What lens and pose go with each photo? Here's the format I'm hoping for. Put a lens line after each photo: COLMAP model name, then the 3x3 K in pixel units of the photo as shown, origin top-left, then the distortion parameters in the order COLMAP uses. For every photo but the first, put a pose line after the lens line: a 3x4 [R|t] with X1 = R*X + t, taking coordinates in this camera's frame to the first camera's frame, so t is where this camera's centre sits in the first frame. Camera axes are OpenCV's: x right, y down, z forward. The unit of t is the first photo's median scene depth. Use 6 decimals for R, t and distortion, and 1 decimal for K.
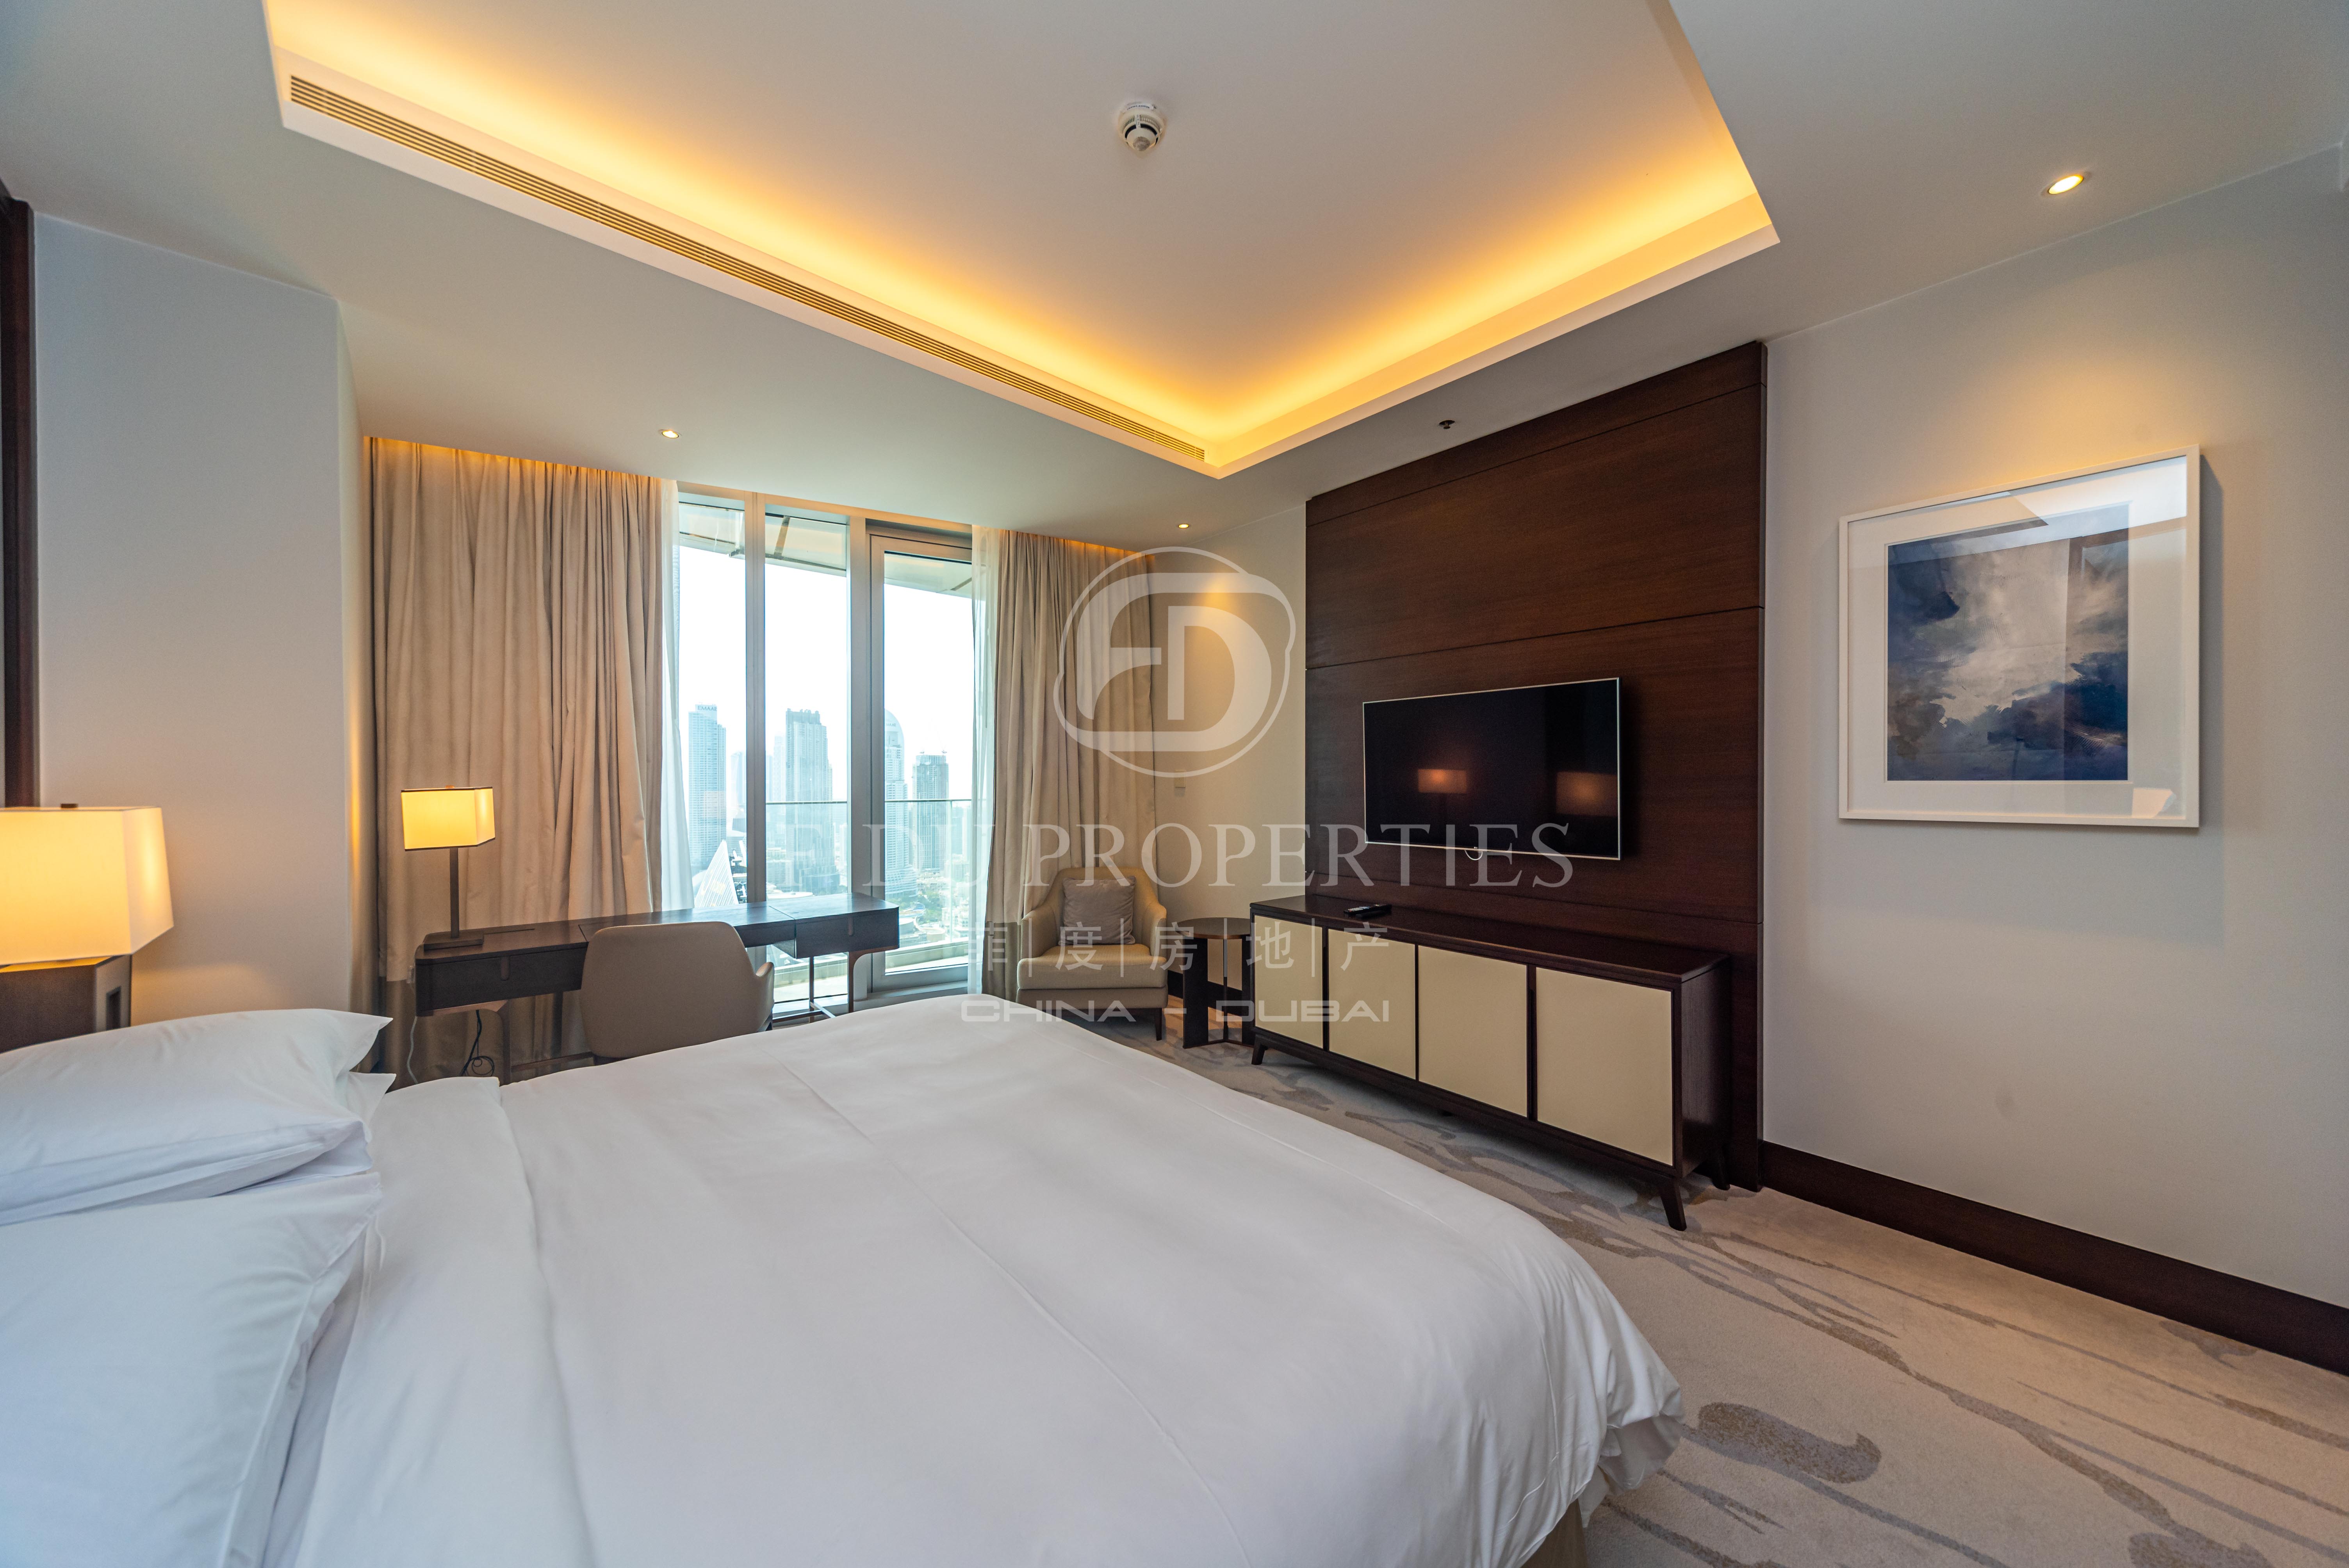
lens RADIAL K [[813.9, 0, 1174.5], [0, 813.9, 784.0], [0, 0, 1]] dist [-0.000222, -0.000009]
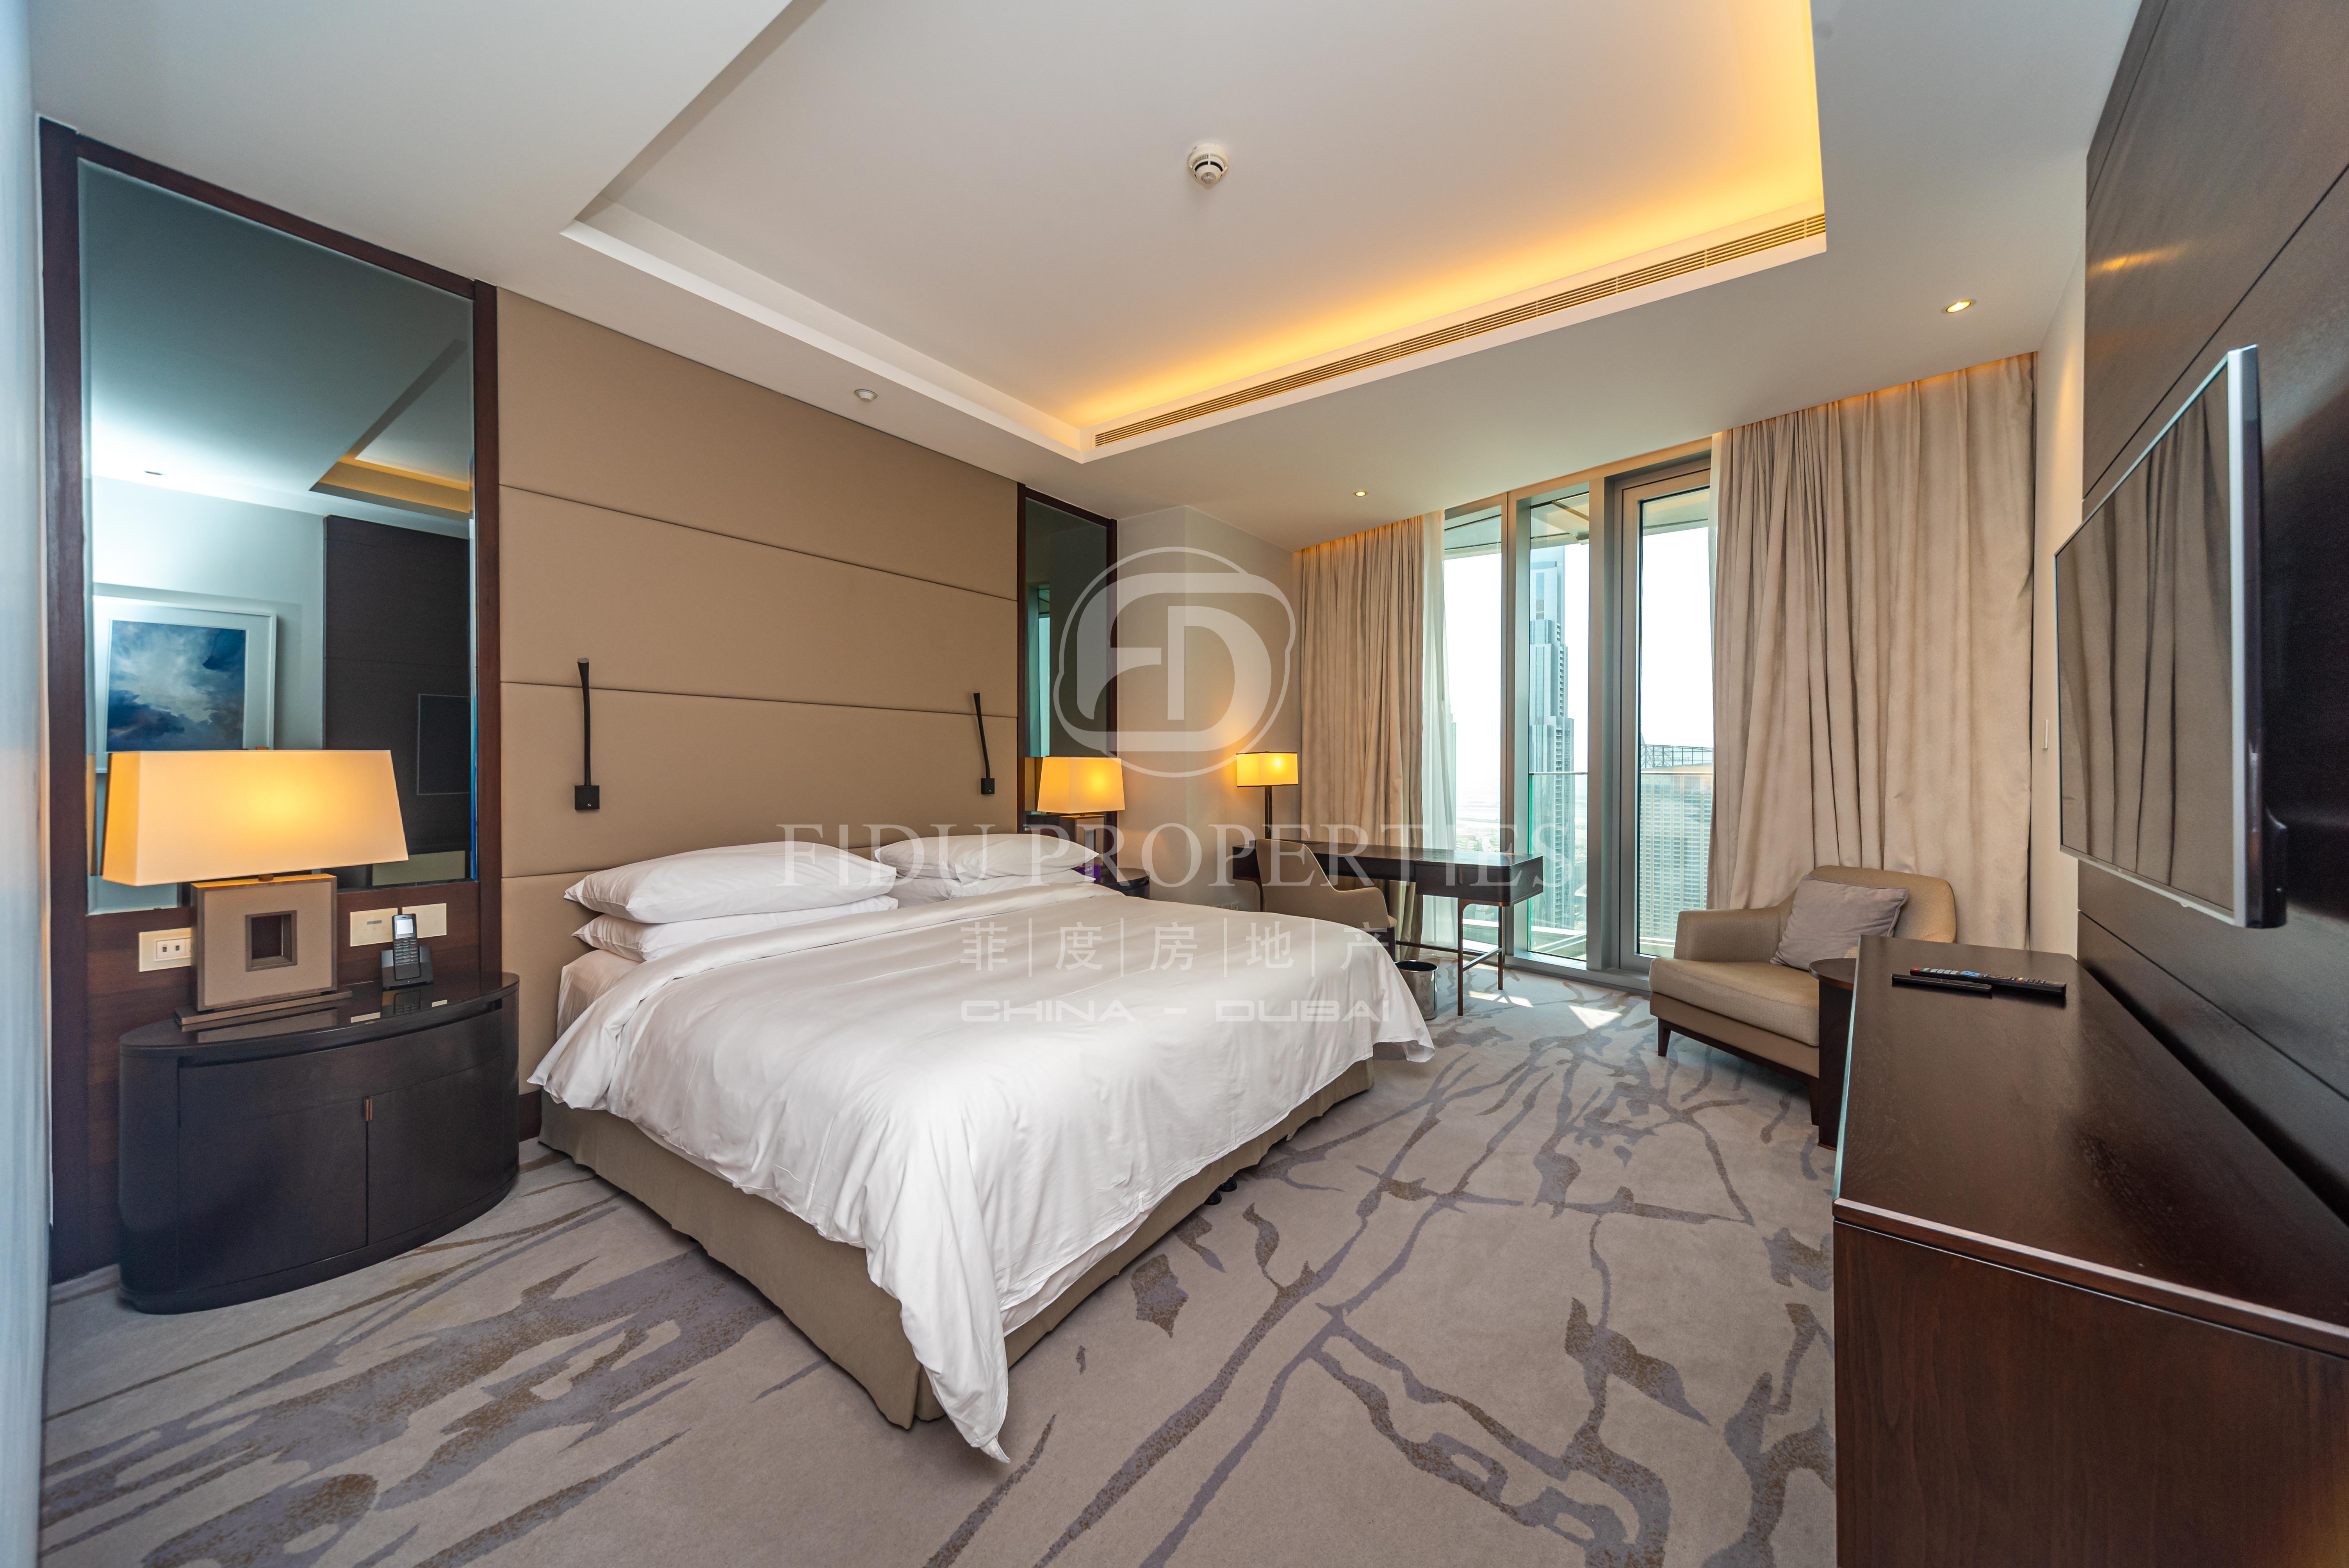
lens RADIAL K [[778.2, 0, 1174.5], [0, 778.2, 784.0], [0, 0, 1]] dist [0.000025, 0.000001]
pose [[0.152098, 0.025177, -0.988045, 0.504724], [-0.004733, 0.999683, 0.024745, 0.021923], [0.988354, 0.000913, 0.152169, 0.364076]]
